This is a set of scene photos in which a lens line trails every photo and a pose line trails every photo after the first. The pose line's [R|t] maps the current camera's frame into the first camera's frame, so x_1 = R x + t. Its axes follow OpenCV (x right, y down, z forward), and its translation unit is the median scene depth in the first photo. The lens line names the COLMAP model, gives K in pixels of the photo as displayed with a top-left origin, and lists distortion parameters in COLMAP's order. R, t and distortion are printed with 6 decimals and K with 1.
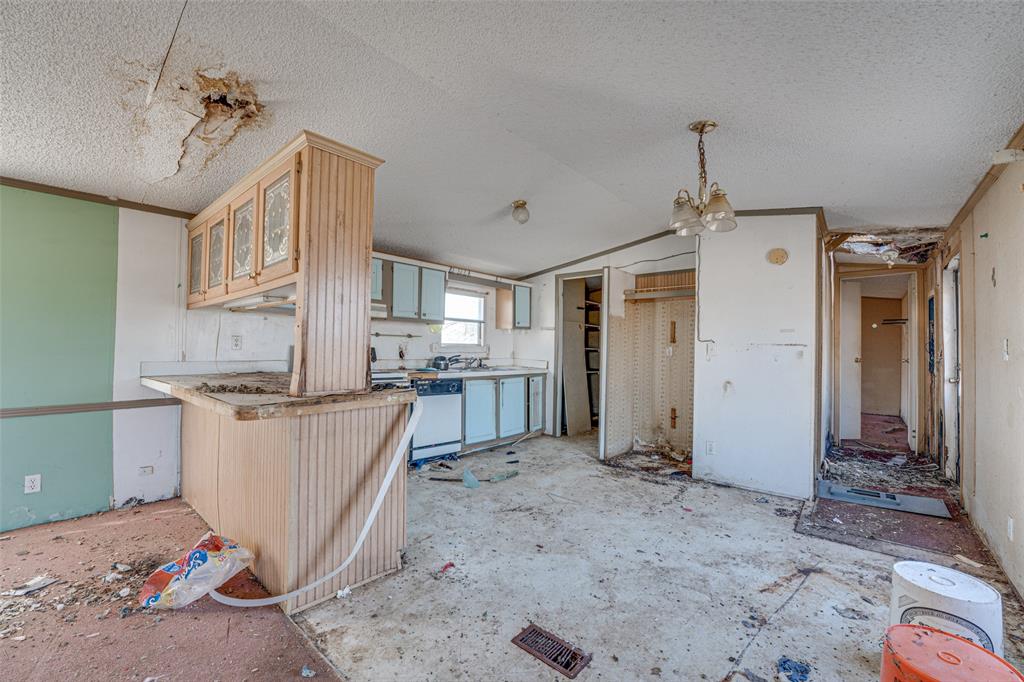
lens RADIAL K [[421.7, 0, 508.3], [0, 421.7, 343.9], [0, 0, 1]] dist [-0.023610, 0.000879]
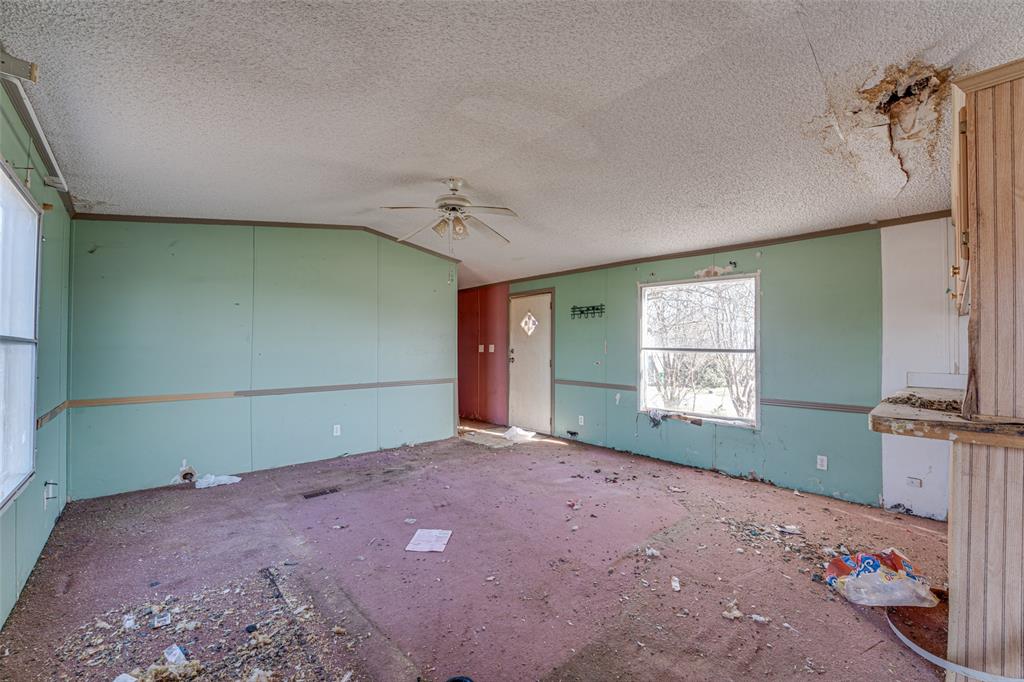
lens RADIAL K [[415.4, 0, 508.4], [0, 415.4, 344.6], [0, 0, 1]] dist [-0.015250, 0.000286]
pose [[-0.133578, -0.027824, -0.990648, 0.149953], [-0.004389, 0.999613, -0.027484, 0.005204], [0.991029, 0.000677, -0.133649, 0.105452]]
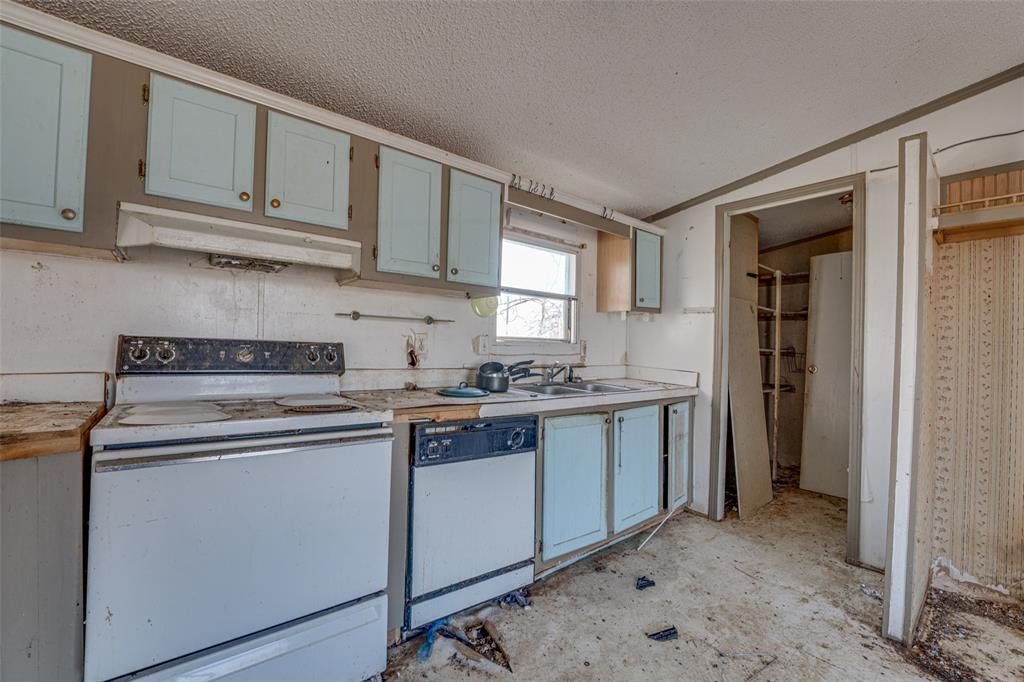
lens RADIAL K [[421.7, 0, 508.3], [0, 421.7, 343.9], [0, 0, 1]] dist [-0.023610, 0.000879]
pose [[0.985877, 0.006510, -0.167343, -0.067283], [-0.006144, 0.999977, 0.002703, 0.006964], [0.167357, -0.001637, 0.985895, 0.574284]]
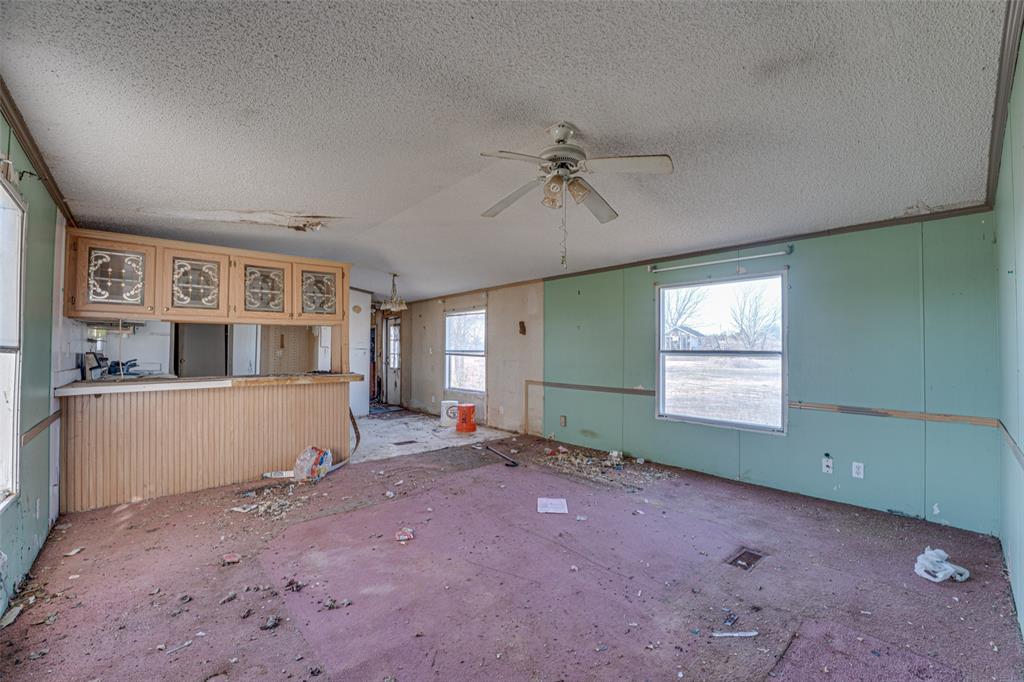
lens RADIAL K [[421.7, 0, 508.3], [0, 421.7, 343.9], [0, 0, 1]] dist [-0.023610, 0.000879]
pose [[0.145032, 0.006094, 0.989408, -1.072789], [-0.007456, 0.999959, -0.005066, -0.016159], [-0.989399, -0.006642, 0.145071, -0.094886]]
